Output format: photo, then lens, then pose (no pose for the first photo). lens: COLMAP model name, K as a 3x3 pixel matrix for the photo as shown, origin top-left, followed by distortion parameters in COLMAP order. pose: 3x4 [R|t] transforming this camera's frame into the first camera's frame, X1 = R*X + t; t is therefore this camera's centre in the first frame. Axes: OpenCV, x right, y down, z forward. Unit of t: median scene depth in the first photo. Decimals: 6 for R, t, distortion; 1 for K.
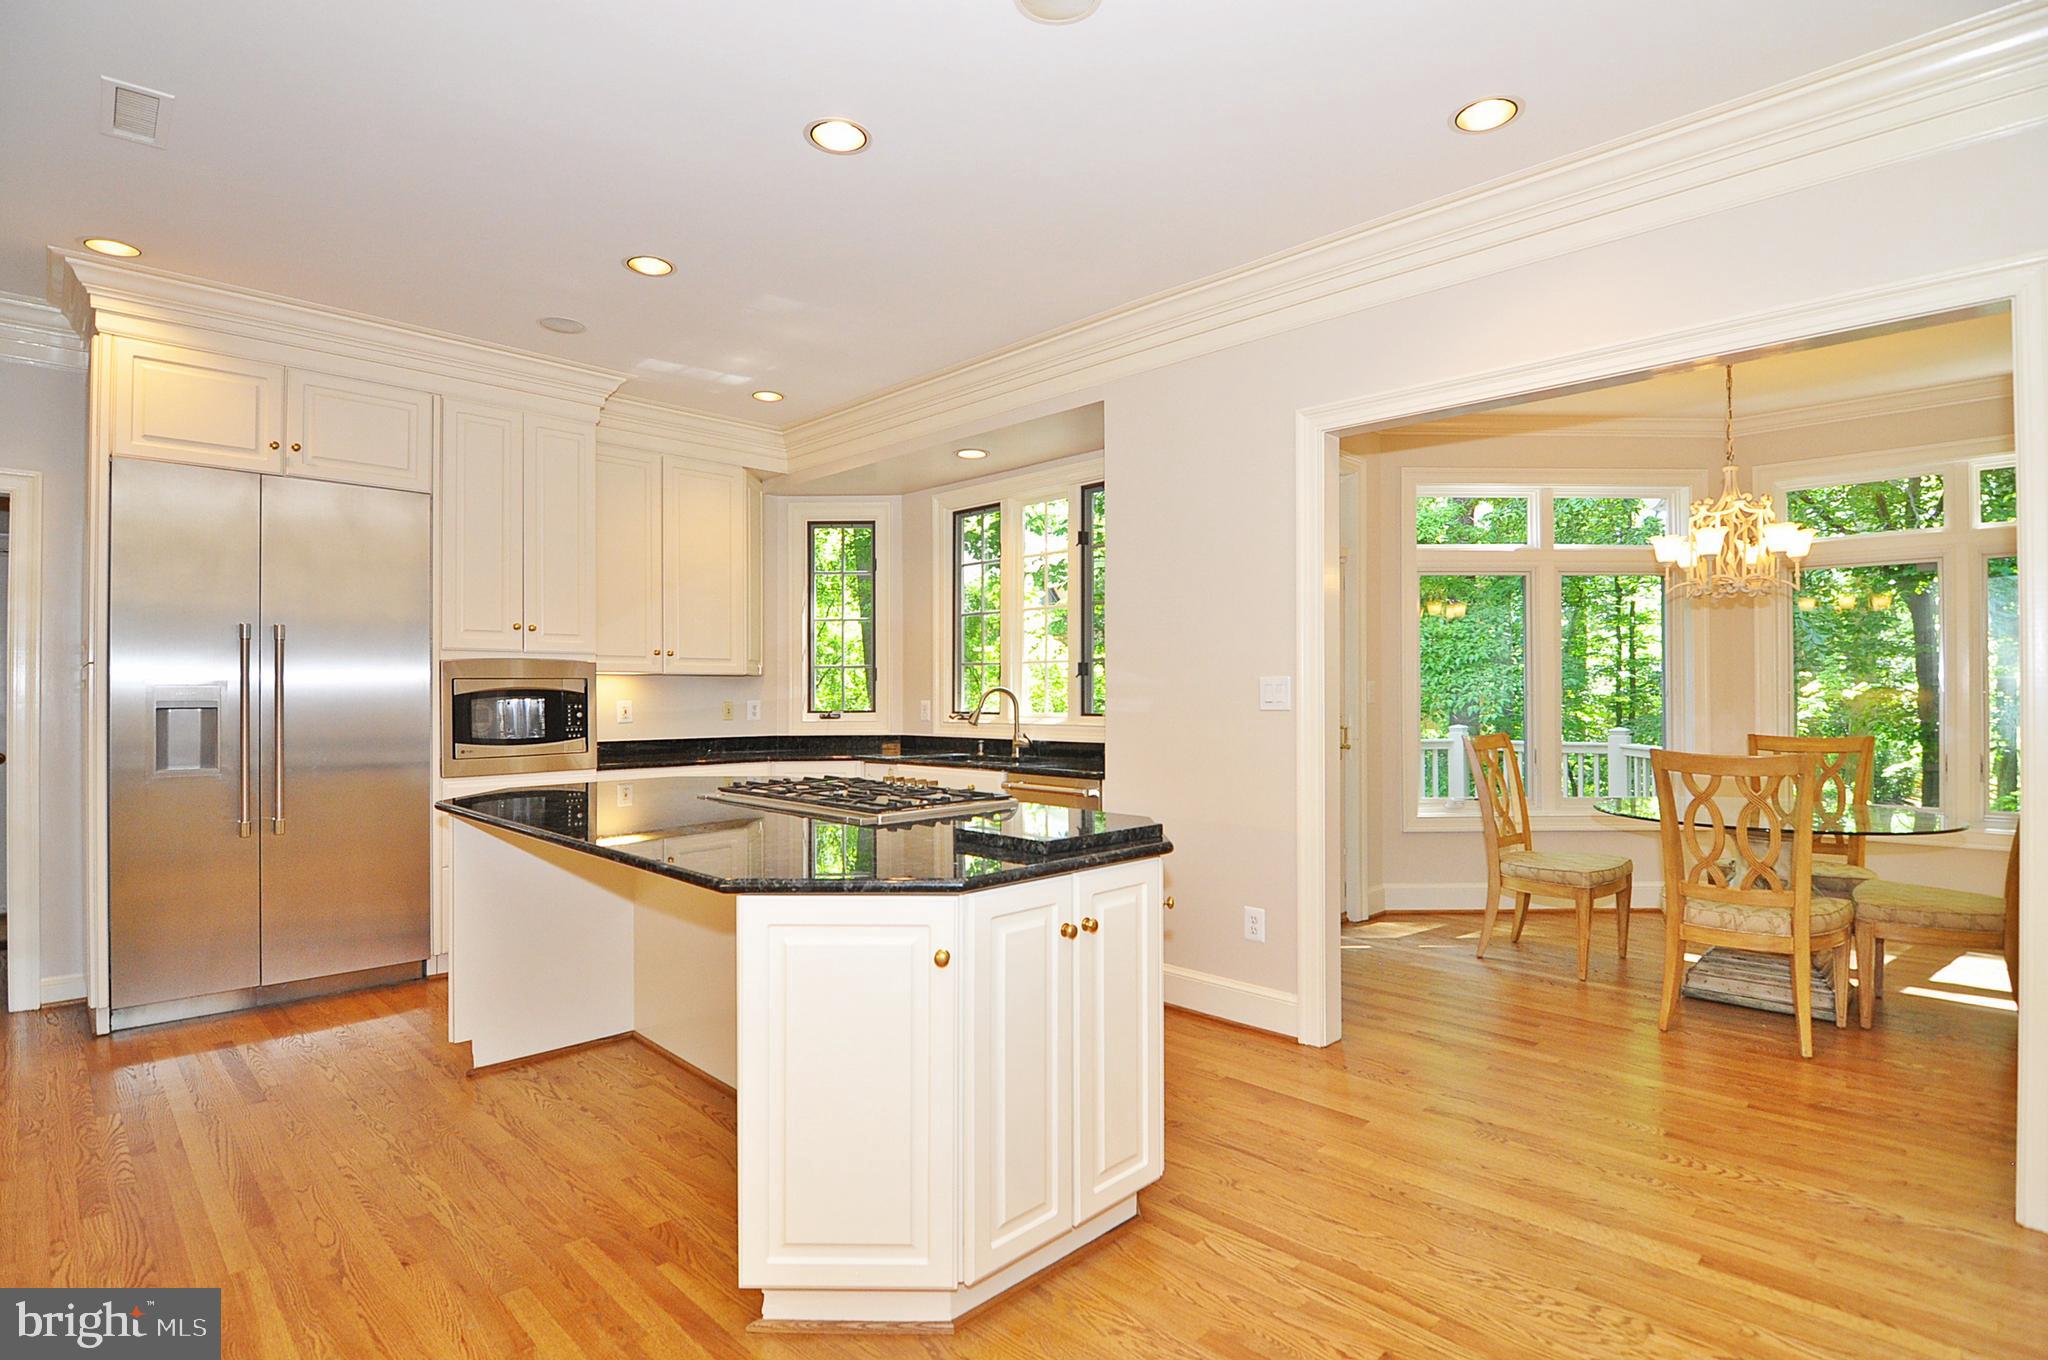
lens RADIAL K [[999.2, 0, 1026.1], [0, 999.2, 685.7], [0, 0, 1]] dist [-0.022236, -0.000514]
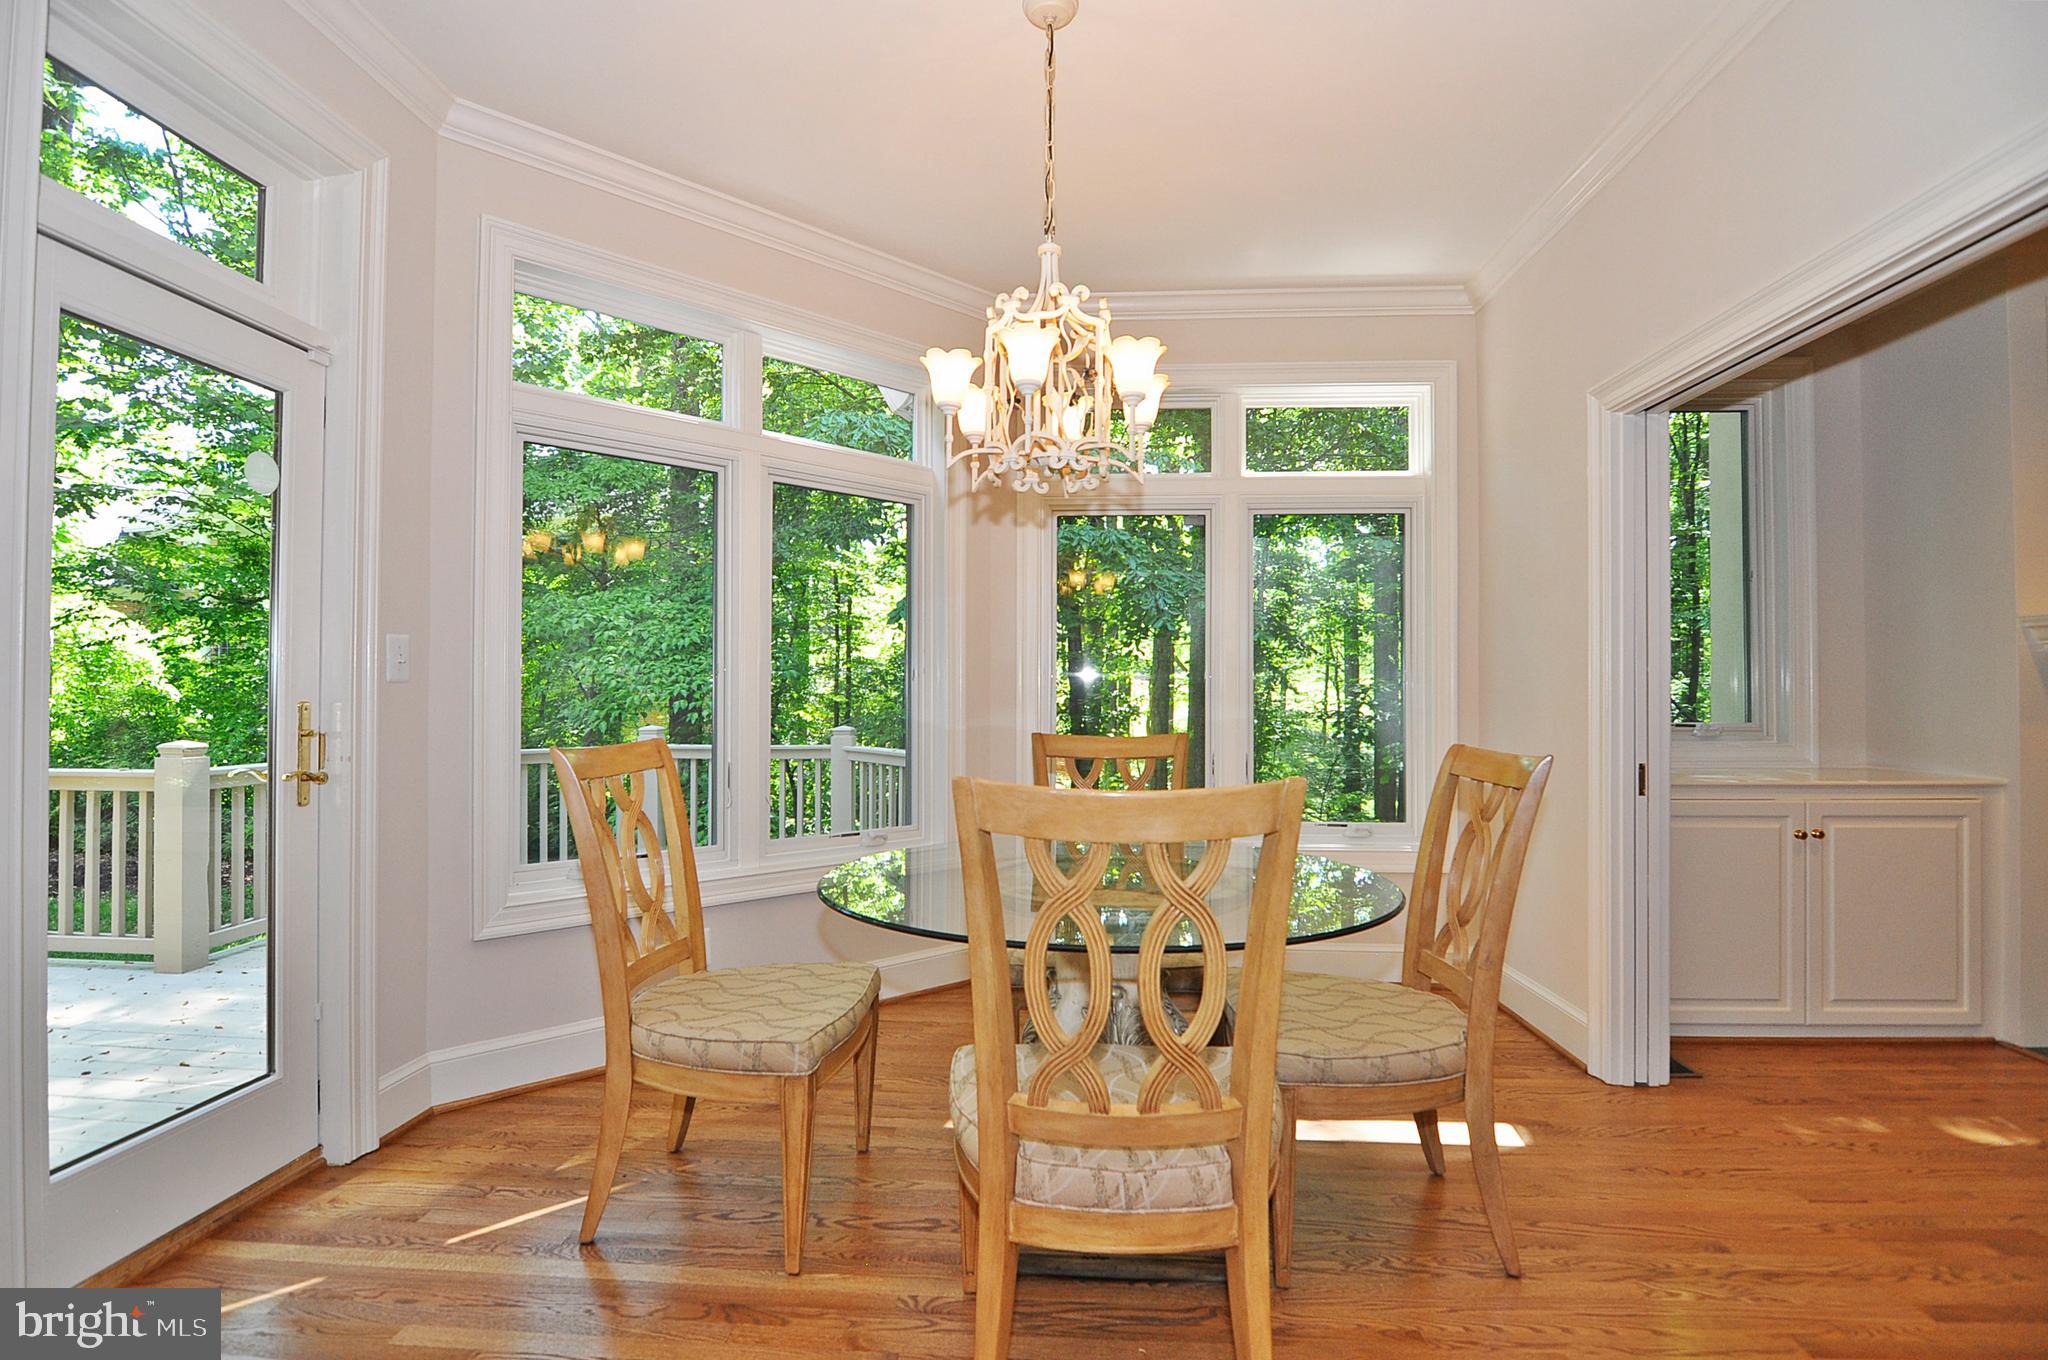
lens RADIAL K [[999.2, 0, 1026.1], [0, 999.2, 685.7], [0, 0, 1]] dist [-0.022236, -0.000514]
pose [[0.746179, 0.010673, 0.665660, 0.076741], [-0.009192, 0.999941, -0.005729, 0.005968], [-0.665682, -0.001843, 0.746233, 0.134870]]
